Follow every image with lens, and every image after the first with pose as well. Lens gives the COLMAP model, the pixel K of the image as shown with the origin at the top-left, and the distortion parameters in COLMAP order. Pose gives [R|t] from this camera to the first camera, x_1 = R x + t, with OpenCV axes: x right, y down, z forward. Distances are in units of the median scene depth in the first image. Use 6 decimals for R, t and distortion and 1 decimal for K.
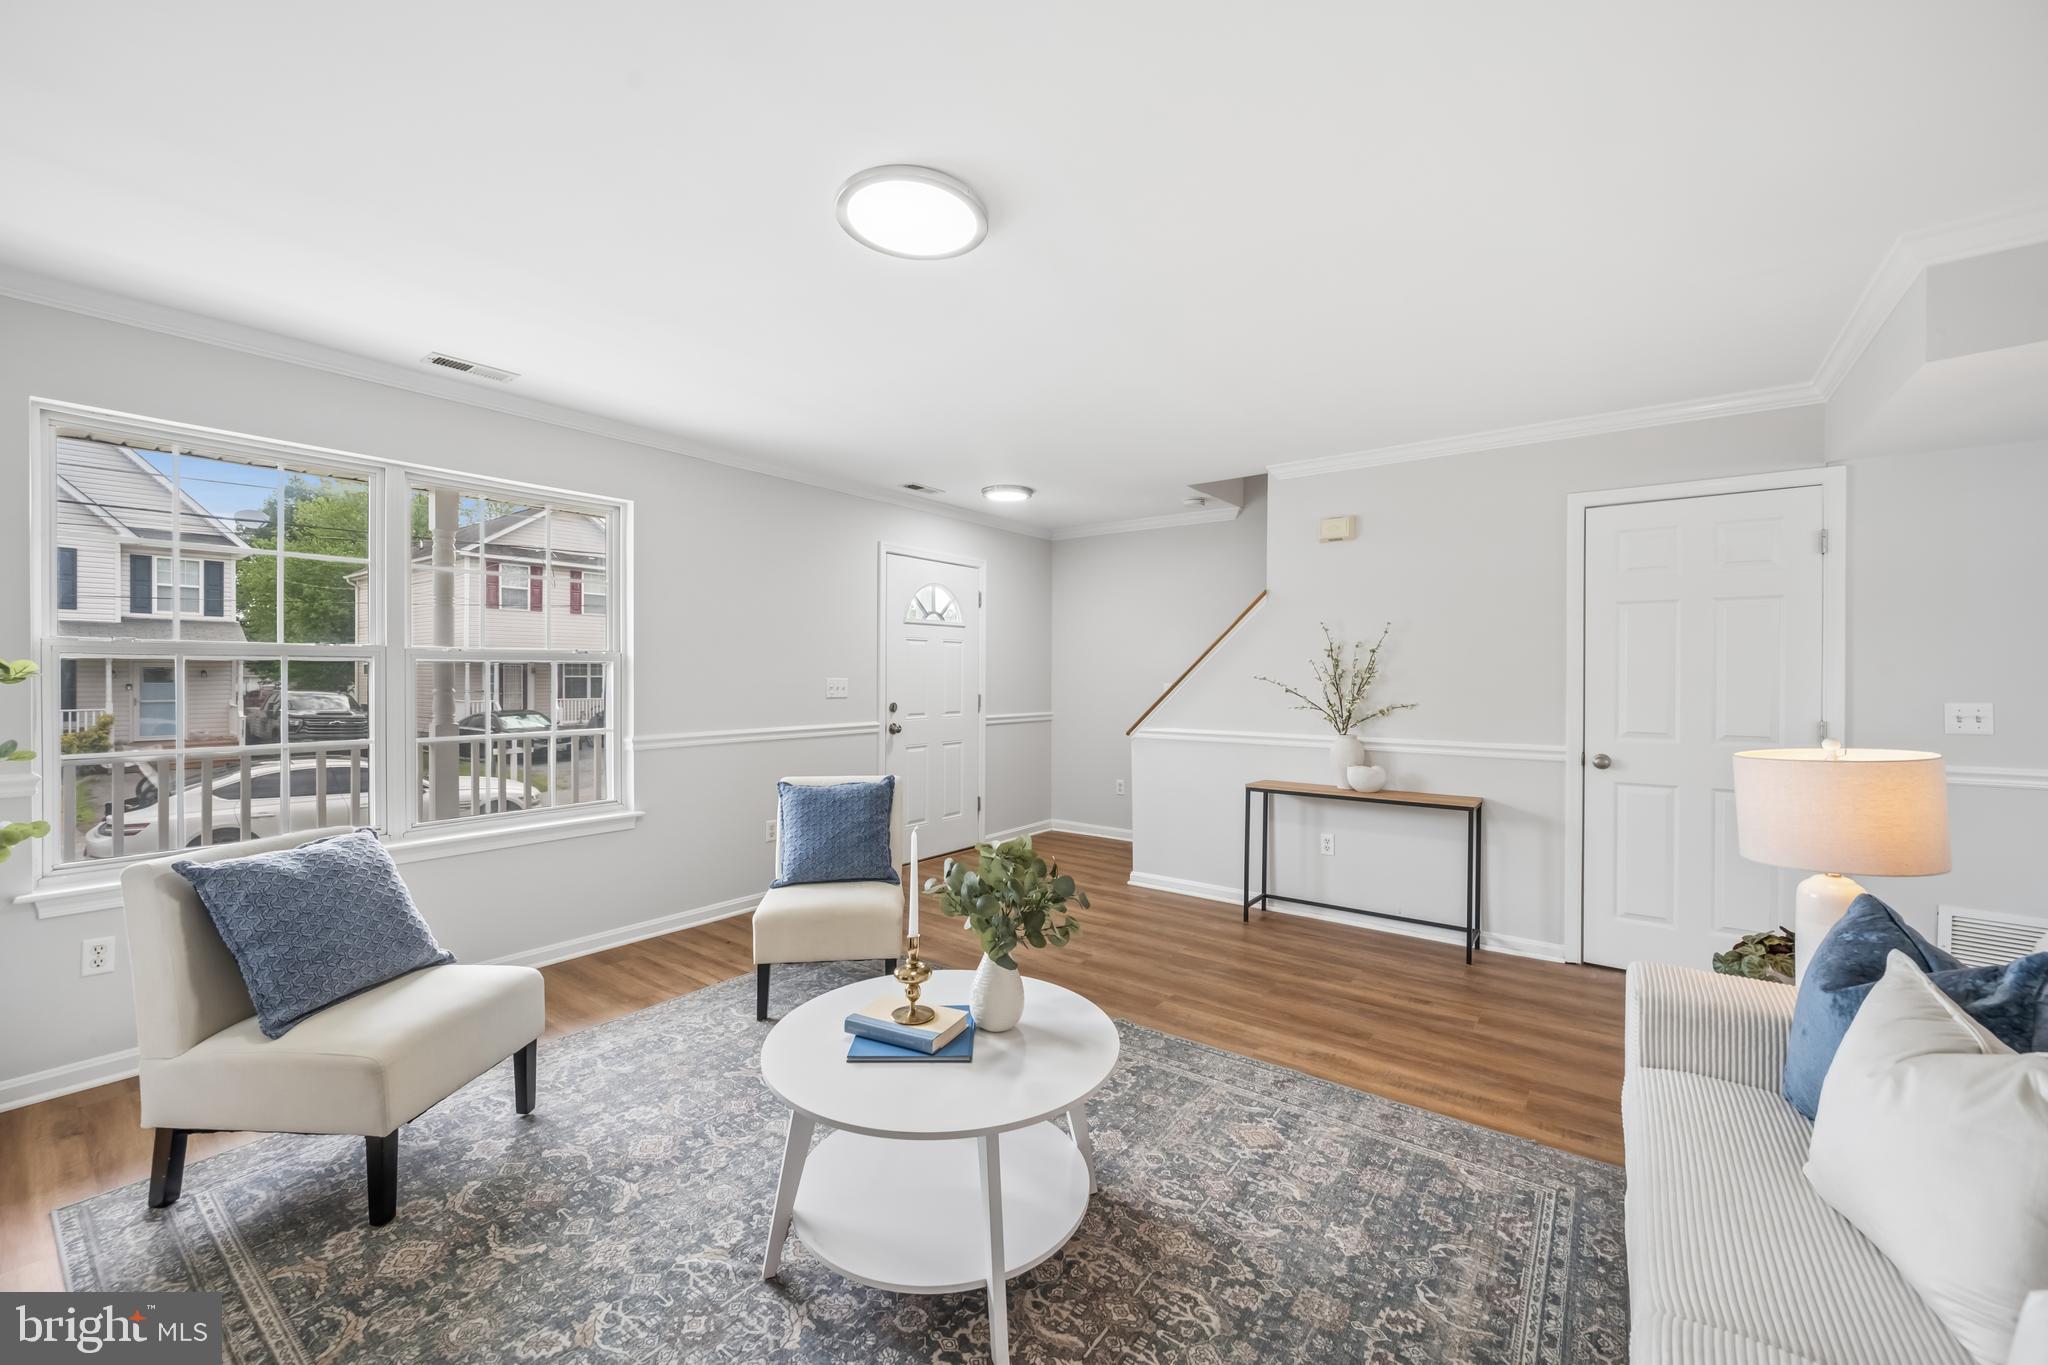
lens RADIAL K [[778.5, 0, 1039.4], [0, 778.5, 673.4], [0, 0, 1]] dist [0.000417, 0.000022]
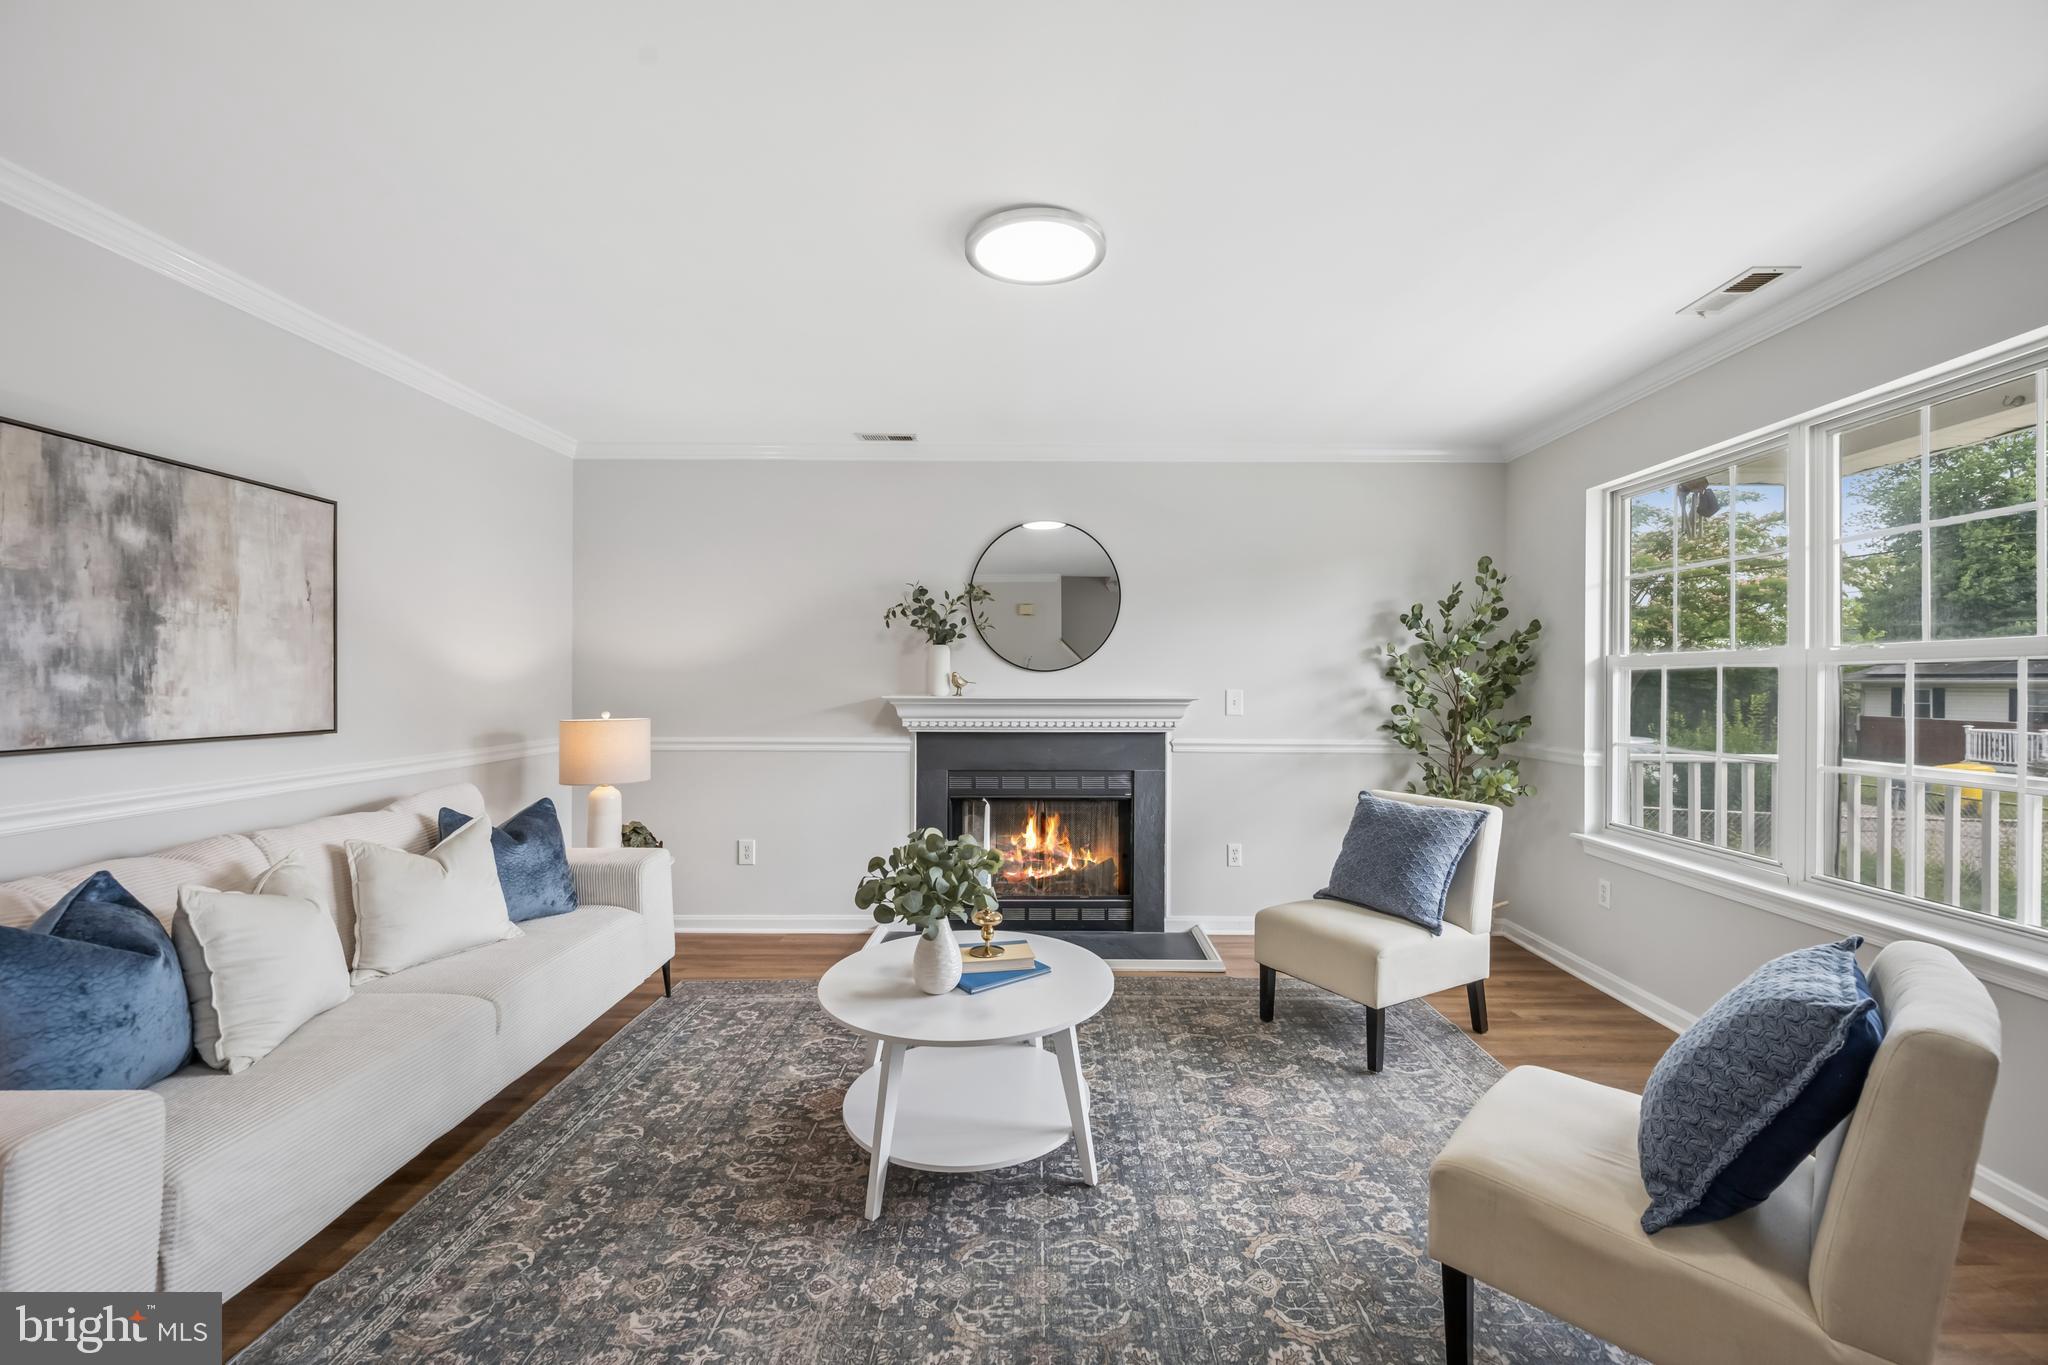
lens RADIAL K [[804.0, 0, 1028.1], [0, 804.0, 684.0], [0, 0, 1]] dist [-0.001597, 0.000176]
pose [[-0.814367, -0.004014, -0.580337, 0.477809], [-0.005434, 0.999985, 0.000709, 0.012223], [0.580325, 0.003731, -0.814376, 1.887115]]
